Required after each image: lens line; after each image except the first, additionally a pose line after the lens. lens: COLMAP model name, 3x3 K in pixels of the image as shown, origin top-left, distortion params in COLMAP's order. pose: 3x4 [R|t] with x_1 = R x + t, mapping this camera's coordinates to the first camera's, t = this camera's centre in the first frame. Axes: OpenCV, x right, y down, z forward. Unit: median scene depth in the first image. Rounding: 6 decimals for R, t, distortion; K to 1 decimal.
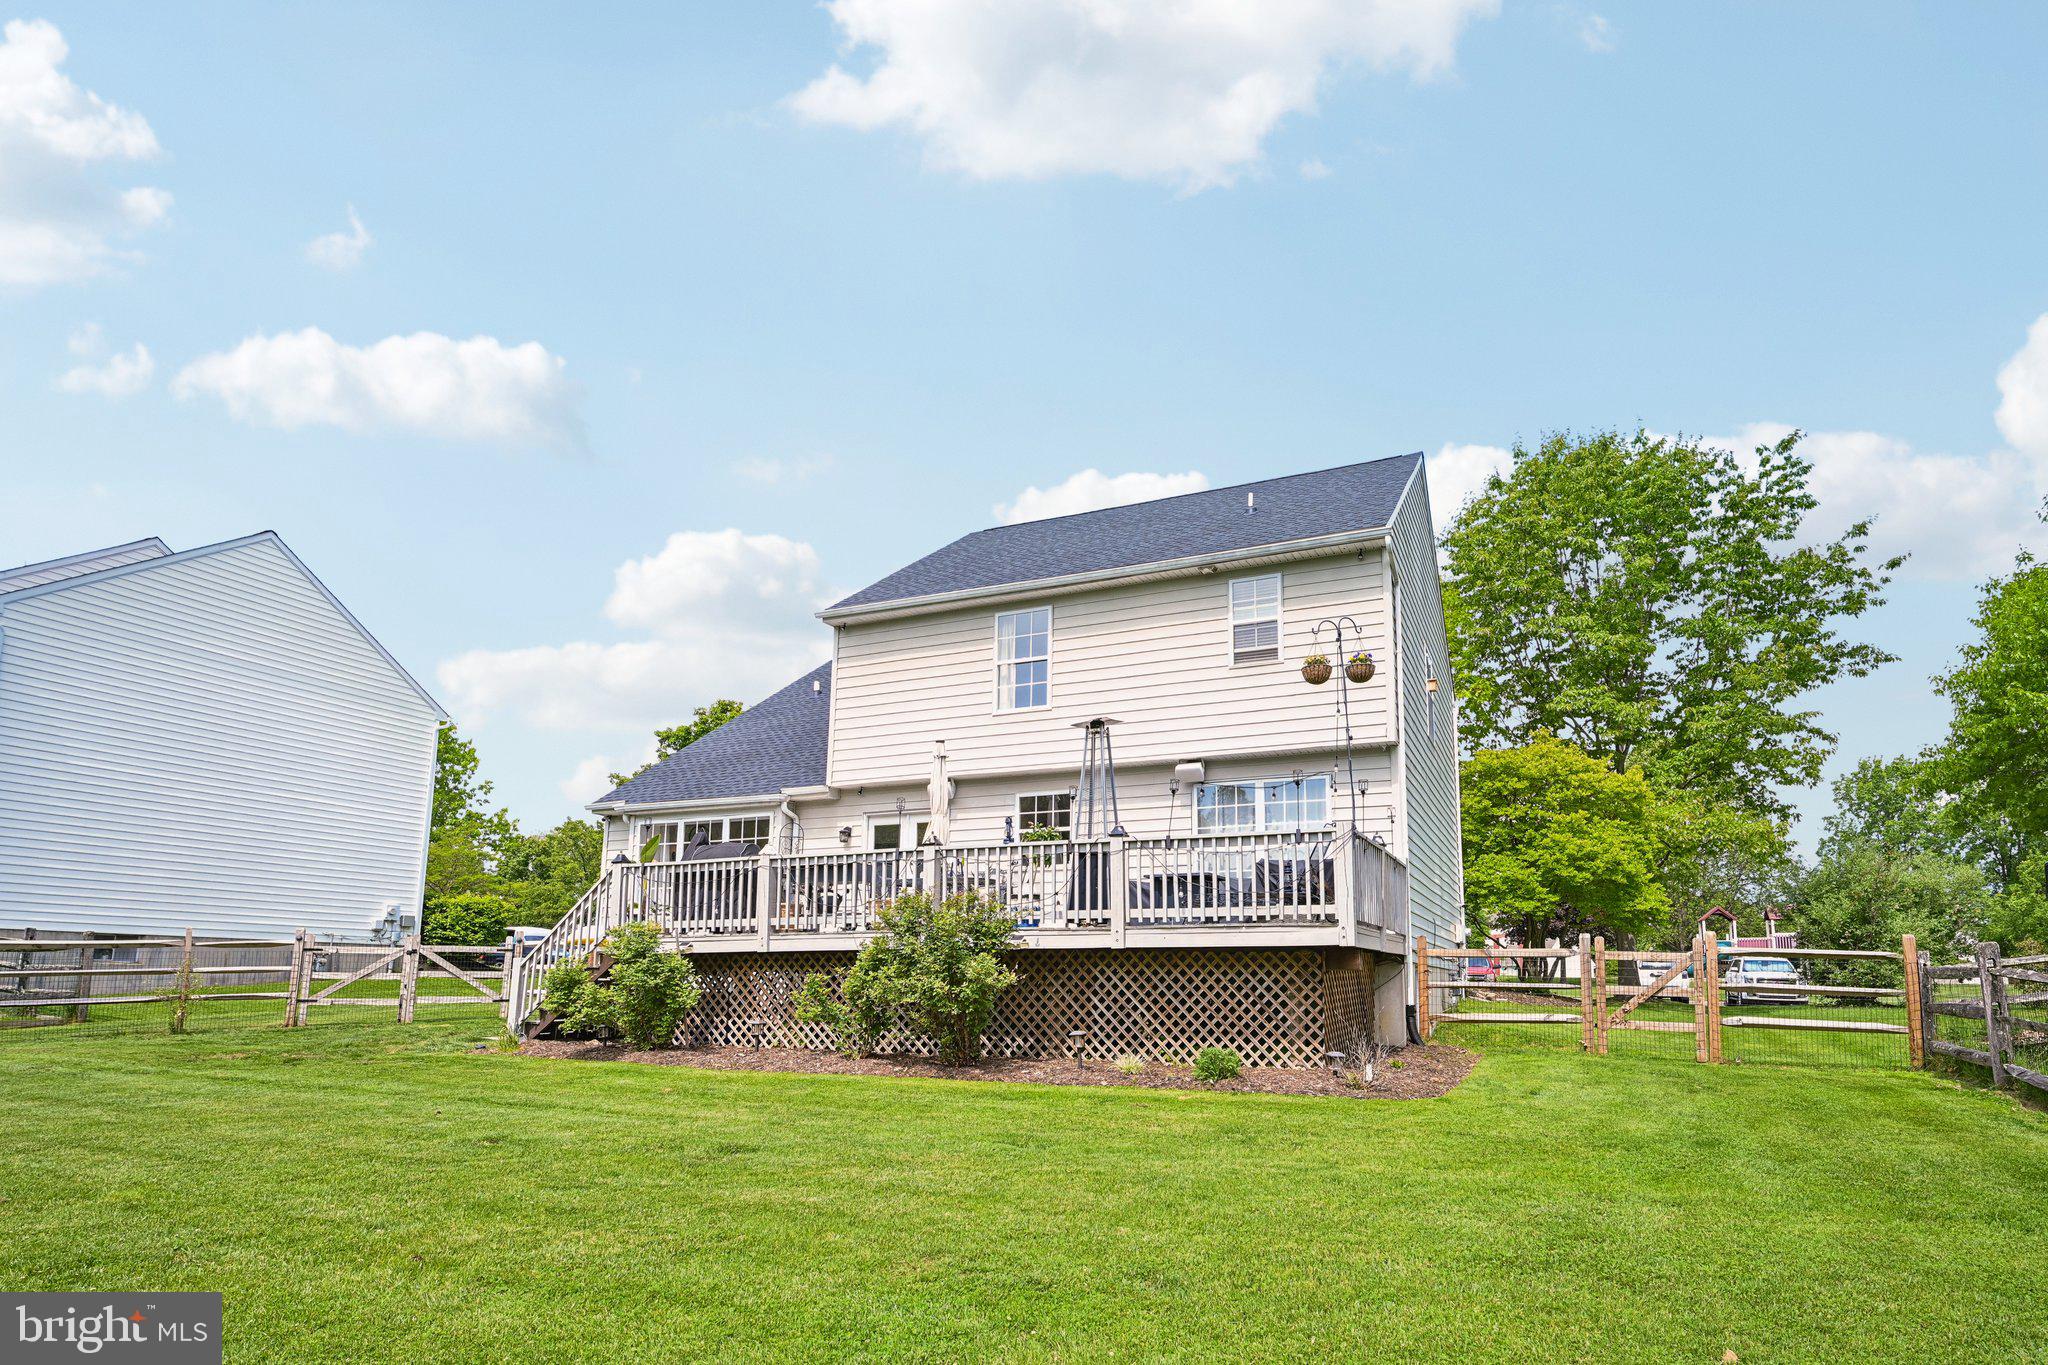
lens RADIAL K [[1134.1, 0, 1071.6], [0, 1134.1, 815.2], [0, 0, 1]] dist [-0.004359, -0.000315]
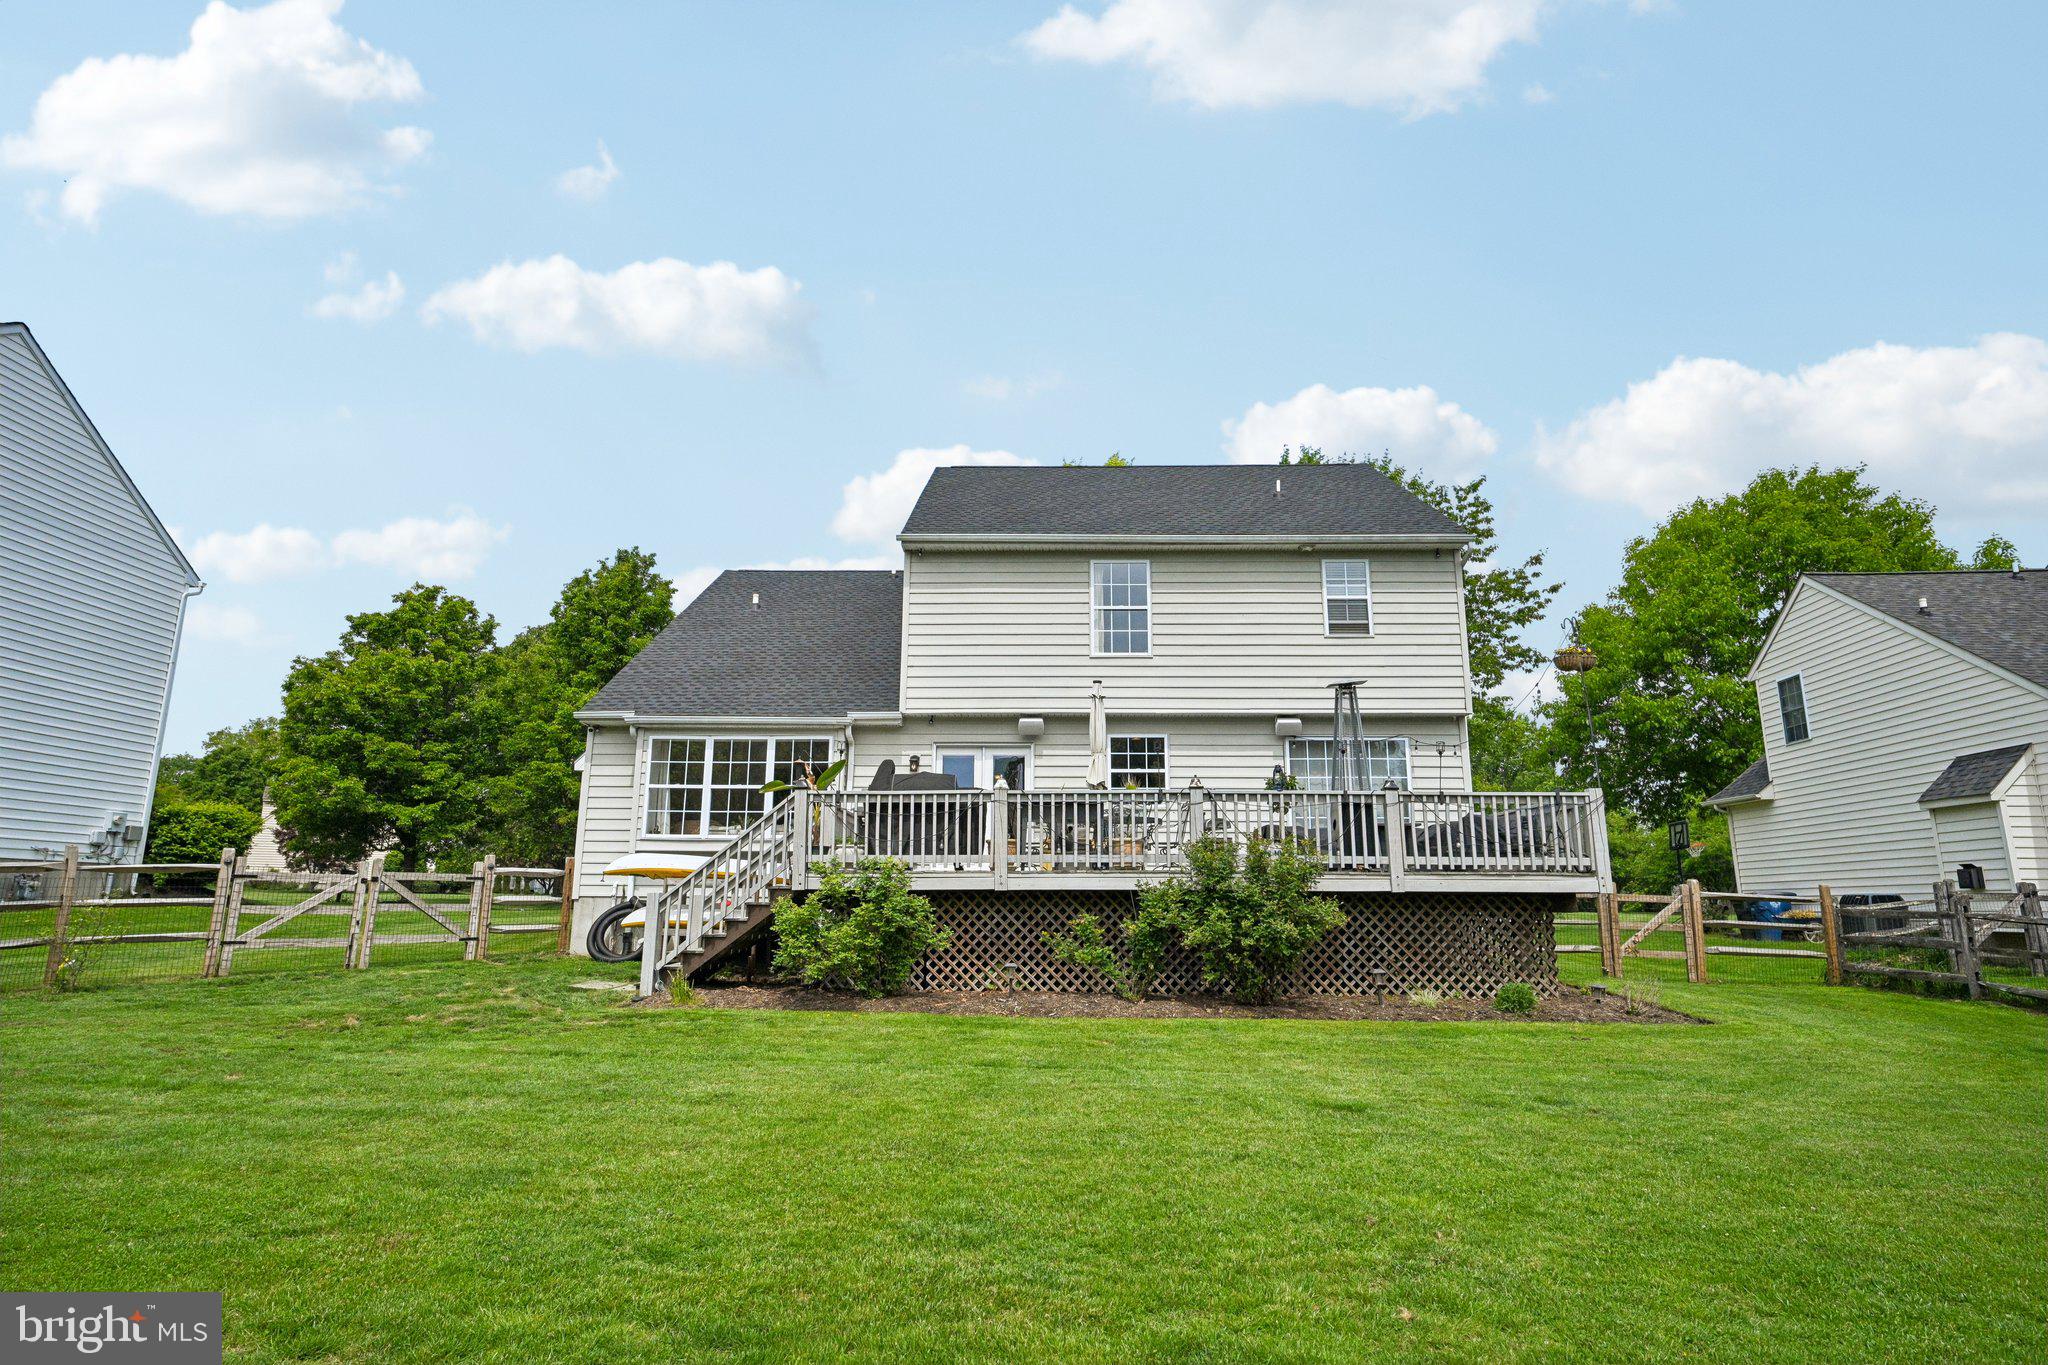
lens RADIAL K [[1077.0, 0, 1024.0], [0, 1077.0, 682.5], [0, 0, 1]] dist [0.002287, -0.000185]
pose [[0.926689, 0.076493, 0.367963, -0.494049], [-0.057328, 0.996381, -0.062752, 0.000333], [-0.371432, 0.037057, 0.927721, 0.109066]]
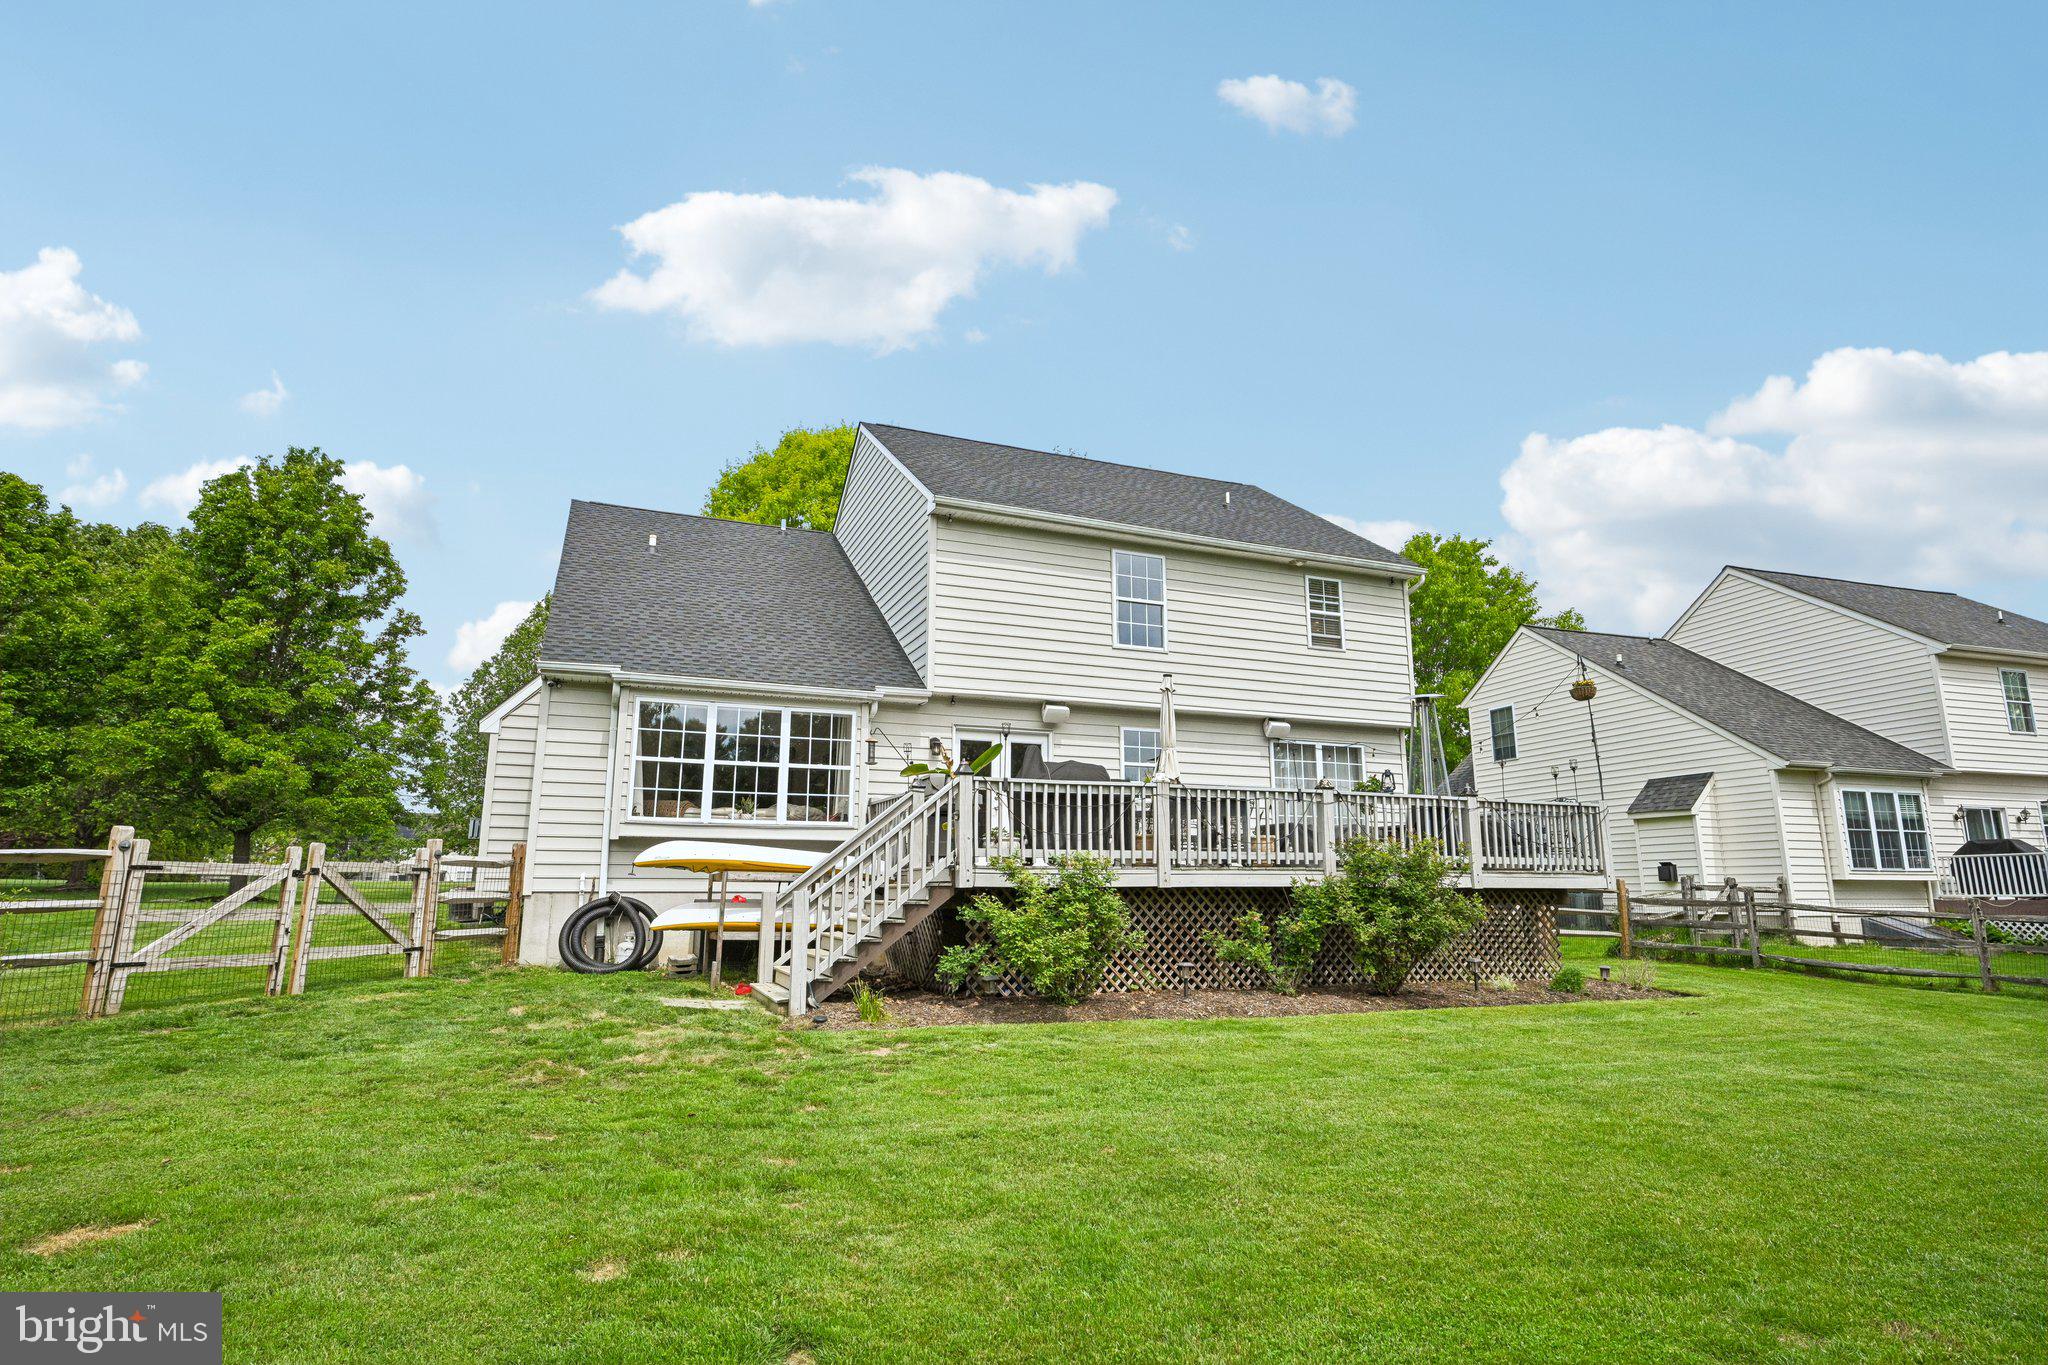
lens RADIAL K [[1077.0, 0, 1024.0], [0, 1077.0, 682.5], [0, 0, 1]] dist [0.002287, -0.000185]
pose [[0.697926, 0.132652, 0.703778, -0.817996], [-0.106478, 0.990994, -0.081195, 0.030814], [-0.708210, -0.018269, 0.705765, 0.374400]]
